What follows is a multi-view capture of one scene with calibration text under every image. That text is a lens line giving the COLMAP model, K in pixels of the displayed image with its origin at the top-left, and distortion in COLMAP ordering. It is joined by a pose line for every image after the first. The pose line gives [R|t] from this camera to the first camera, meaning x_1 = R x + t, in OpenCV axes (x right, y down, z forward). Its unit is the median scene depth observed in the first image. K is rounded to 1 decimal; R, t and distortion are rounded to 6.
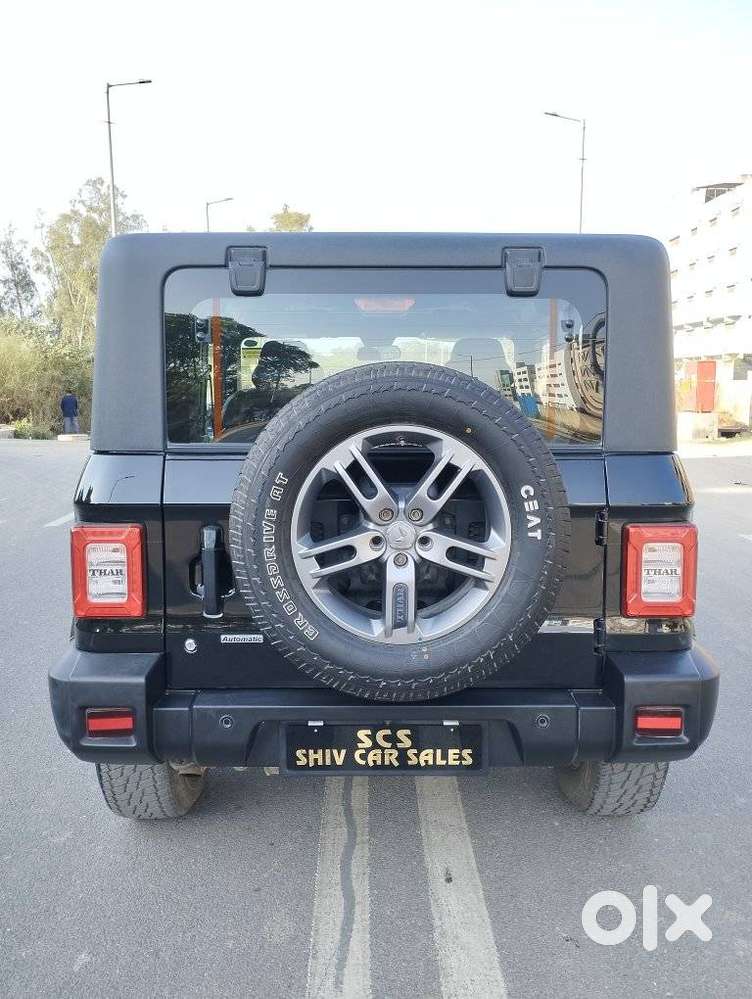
lens RADIAL K [[832.9, 0, 376.3], [0, 832.9, 496.5], [0, 0, 1]] dist [0.077946, -0.093913]
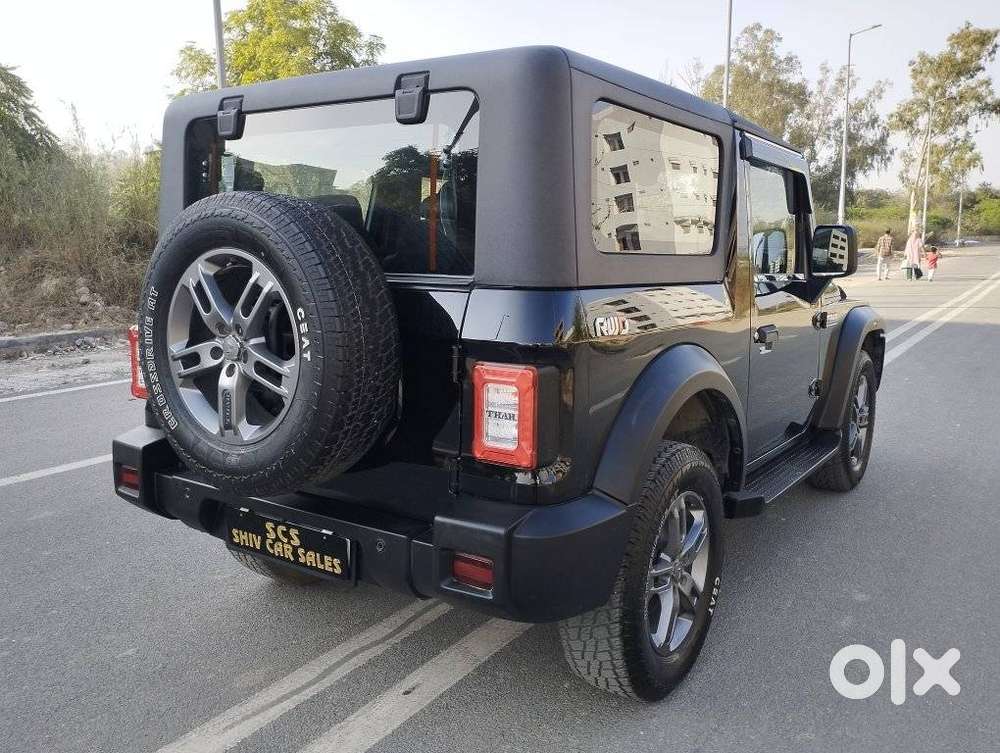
lens RADIAL K [[828.4, 0, 489.2], [0, 828.4, 380.7], [0, 0, 1]] dist [0.082107, -0.099074]
pose [[0.818118, 0.096773, -0.566849, 0.843453], [-0.074041, 0.995260, 0.063051, -0.005182], [0.570264, -0.009613, 0.821406, 0.242710]]
